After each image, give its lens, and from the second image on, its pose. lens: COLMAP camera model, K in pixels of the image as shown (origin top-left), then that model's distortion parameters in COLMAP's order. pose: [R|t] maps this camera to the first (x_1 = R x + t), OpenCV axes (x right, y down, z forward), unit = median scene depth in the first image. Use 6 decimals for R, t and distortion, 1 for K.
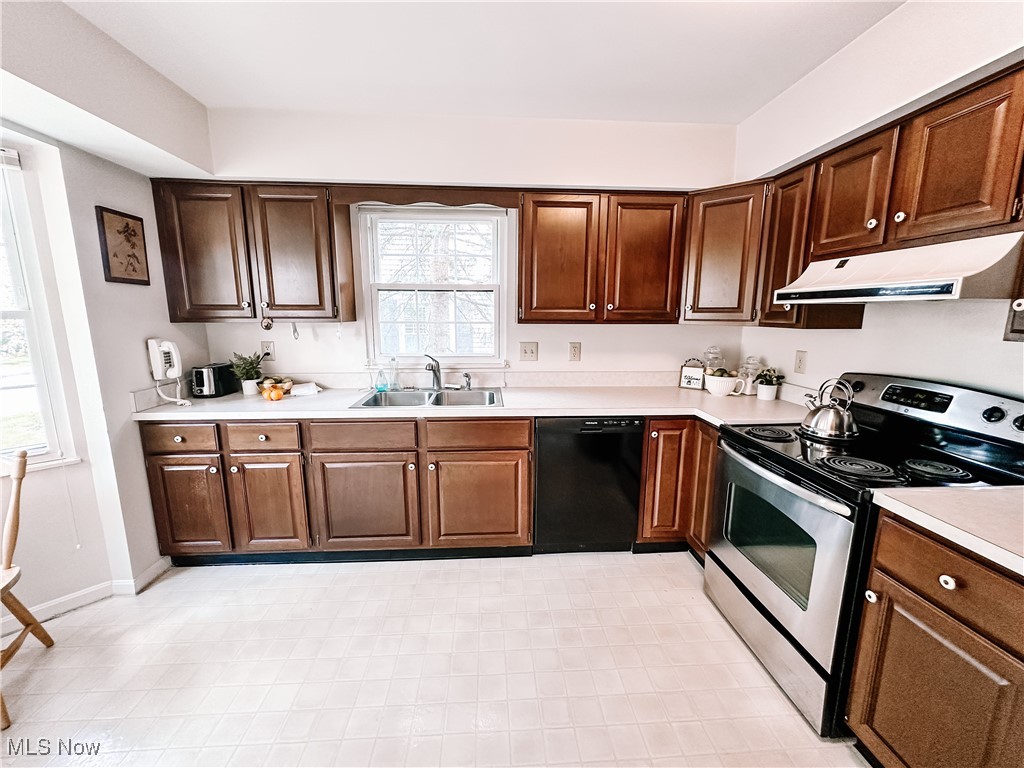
lens RADIAL K [[411.0, 0, 510.3], [0, 411.0, 383.5], [0, 0, 1]] dist [-0.002915, 0.001183]
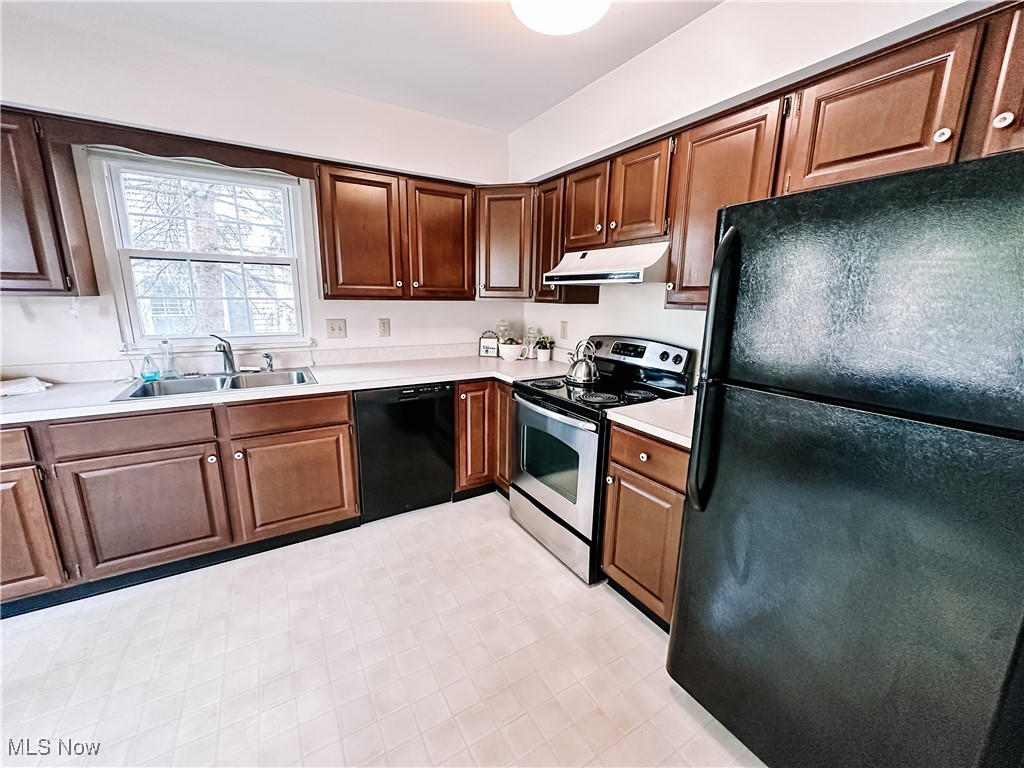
lens RADIAL K [[411.0, 0, 511.8], [0, 411.0, 384.6], [0, 0, 1]] dist [-0.002915, 0.001183]
pose [[0.886162, -0.088575, 0.454831, -0.052119], [0.066862, 0.995730, 0.063642, 0.026534], [-0.458526, -0.025986, 0.888301, -0.092276]]
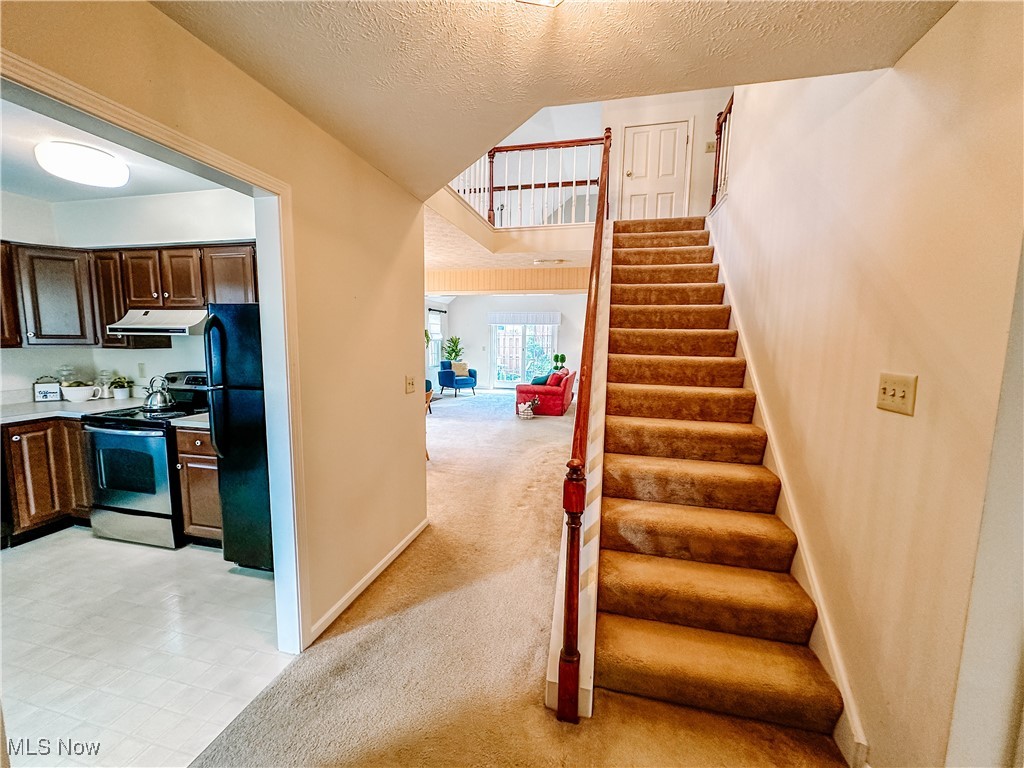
lens RADIAL K [[411.0, 0, 517.3], [0, 411.0, 384.3], [0, 0, 1]] dist [-0.002915, 0.001183]
pose [[0.287181, -0.107413, 0.951835, -0.369055], [0.152442, 0.986153, 0.065292, 0.115294], [-0.945668, 0.126349, 0.299578, -0.805100]]
